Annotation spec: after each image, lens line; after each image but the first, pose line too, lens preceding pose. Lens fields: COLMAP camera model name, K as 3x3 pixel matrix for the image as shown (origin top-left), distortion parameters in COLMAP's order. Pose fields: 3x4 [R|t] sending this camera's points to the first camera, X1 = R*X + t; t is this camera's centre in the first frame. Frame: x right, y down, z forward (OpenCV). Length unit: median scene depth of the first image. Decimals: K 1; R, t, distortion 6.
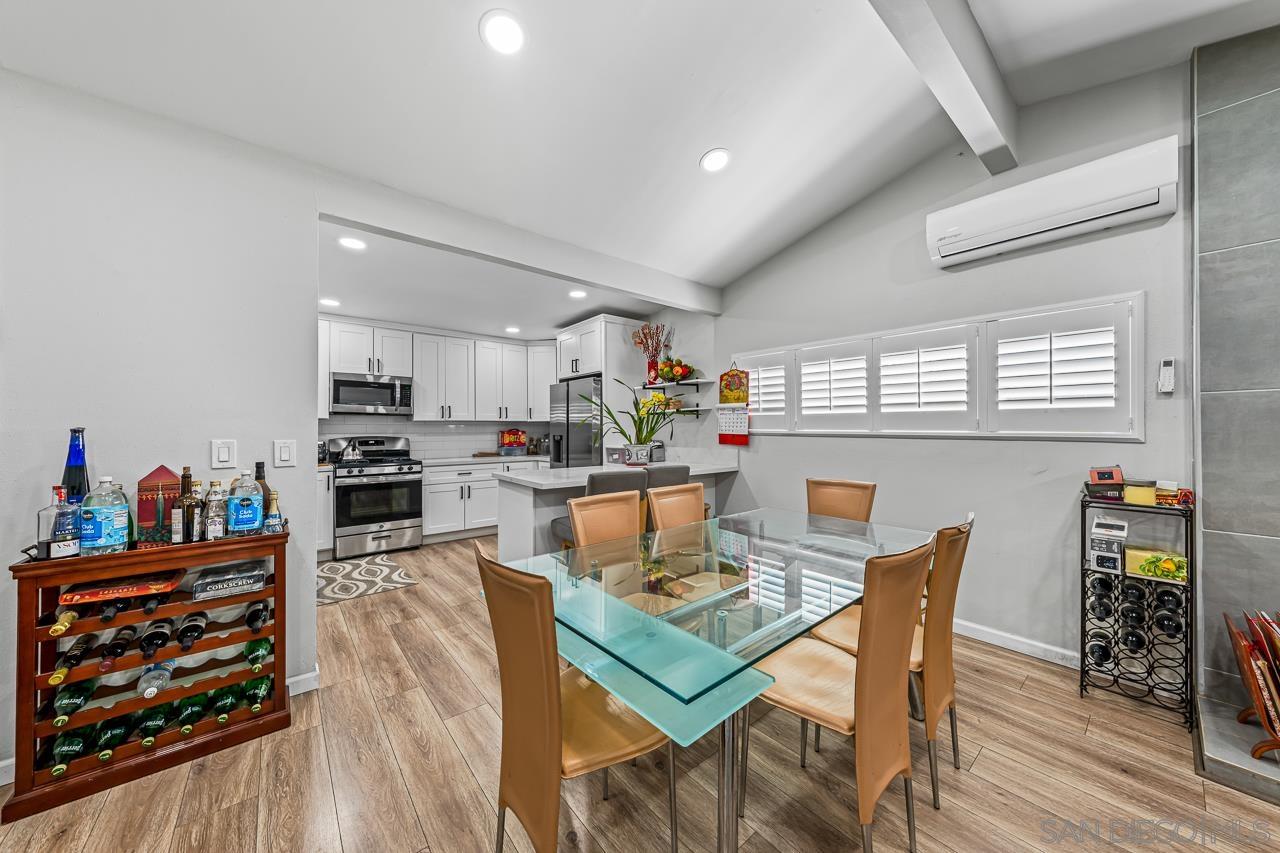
lens RADIAL K [[441.1, 0, 643.7], [0, 441.1, 427.0], [0, 0, 1]] dist [-0.004549, 0.000386]
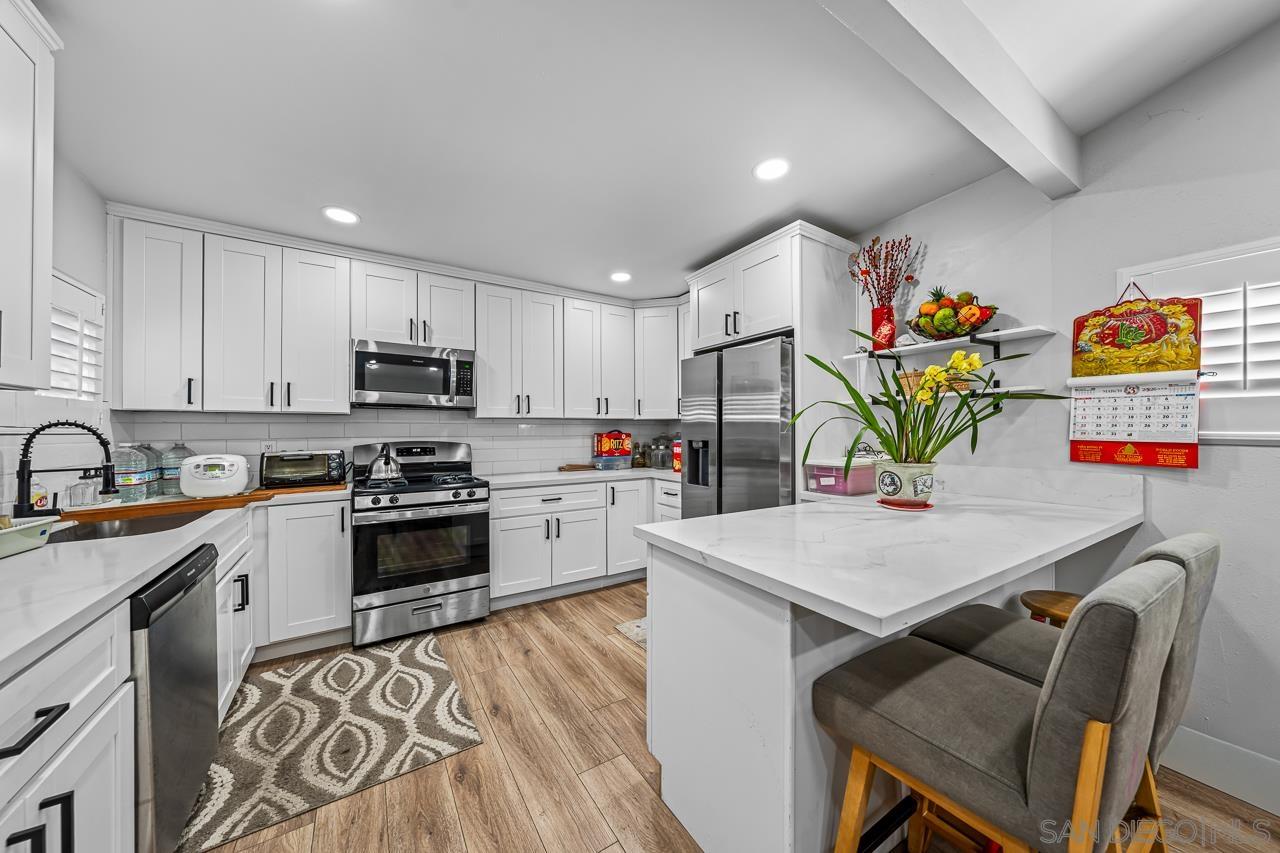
lens RADIAL K [[441.1, 0, 641.1], [0, 441.1, 429.7], [0, 0, 1]] dist [-0.004549, 0.000386]
pose [[0.991074, -0.001133, -0.133311, -0.251495], [0.001761, 0.999988, 0.004596, 0.001005], [0.133305, -0.004790, 0.991064, 0.500345]]
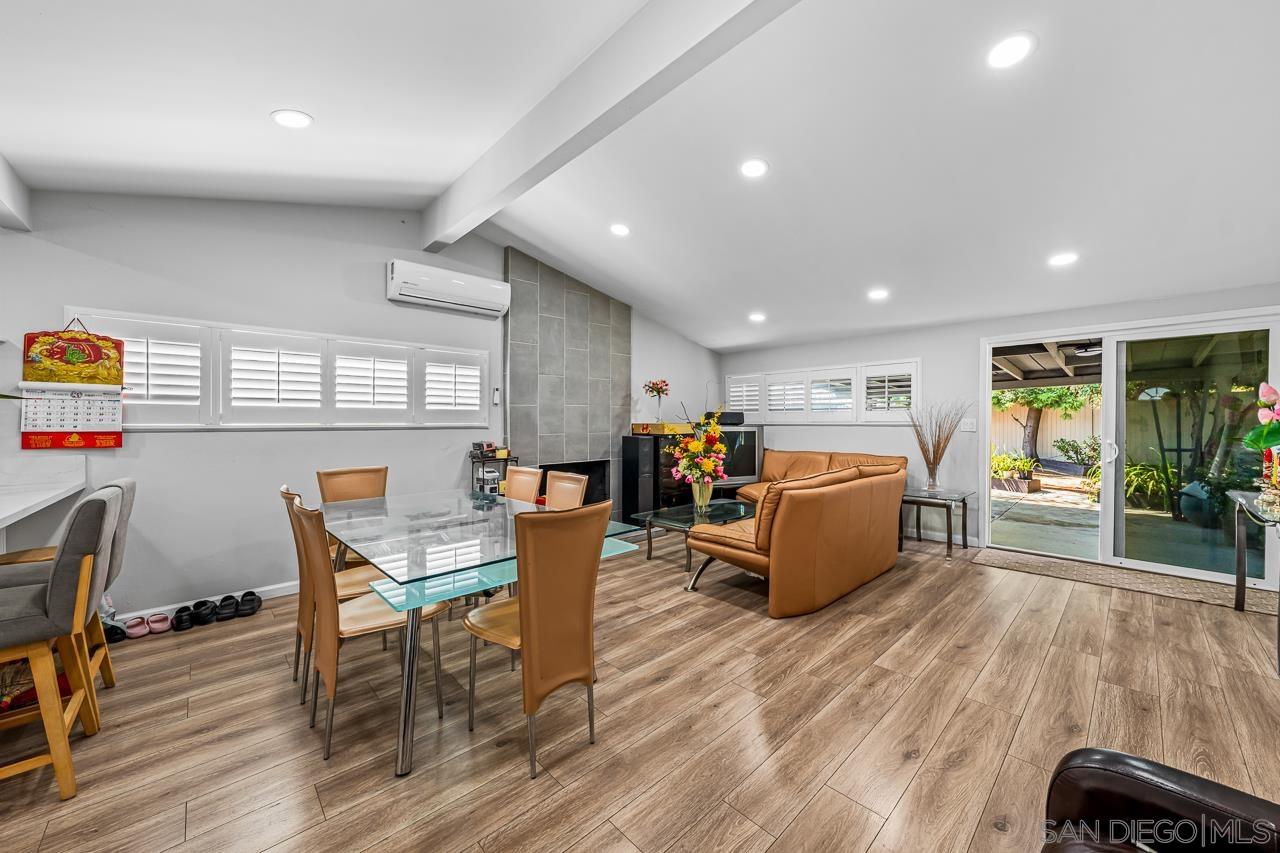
lens RADIAL K [[462.8, 0, 647.0], [0, 462.8, 420.0], [0, 0, 1]] dist [0.001107, -0.000126]
pose [[-0.059344, 0.003946, 0.998230, -0.532893], [0.002886, 0.999989, -0.003781, 0.003760], [-0.998233, 0.002656, -0.059355, 0.228864]]
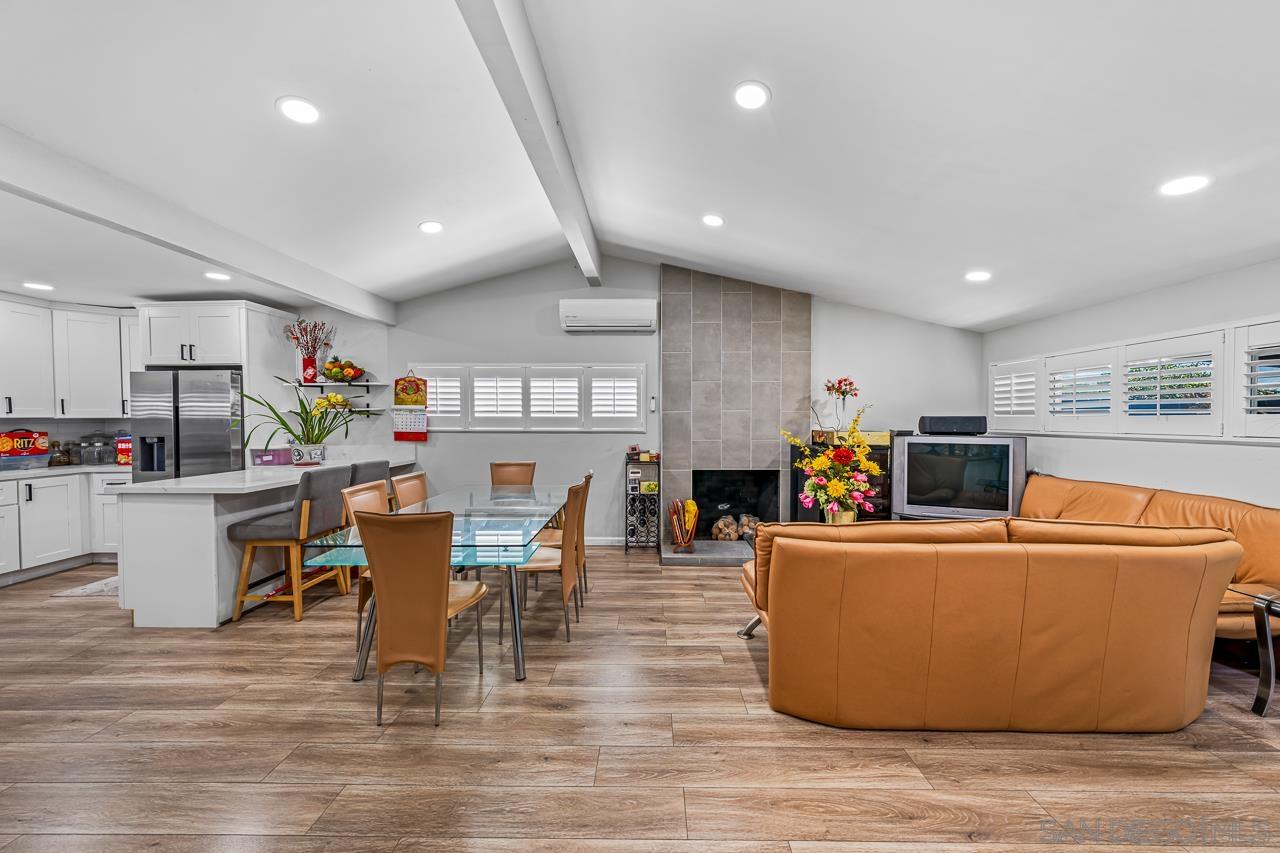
lens RADIAL K [[441.1, 0, 652.6], [0, 441.1, 426.7], [0, 0, 1]] dist [-0.004549, 0.000386]
pose [[0.647632, -0.009953, 0.761888, -0.279037], [-0.001573, 0.999895, 0.014399, -0.016377], [-0.761951, -0.010523, 0.647549, -0.244752]]
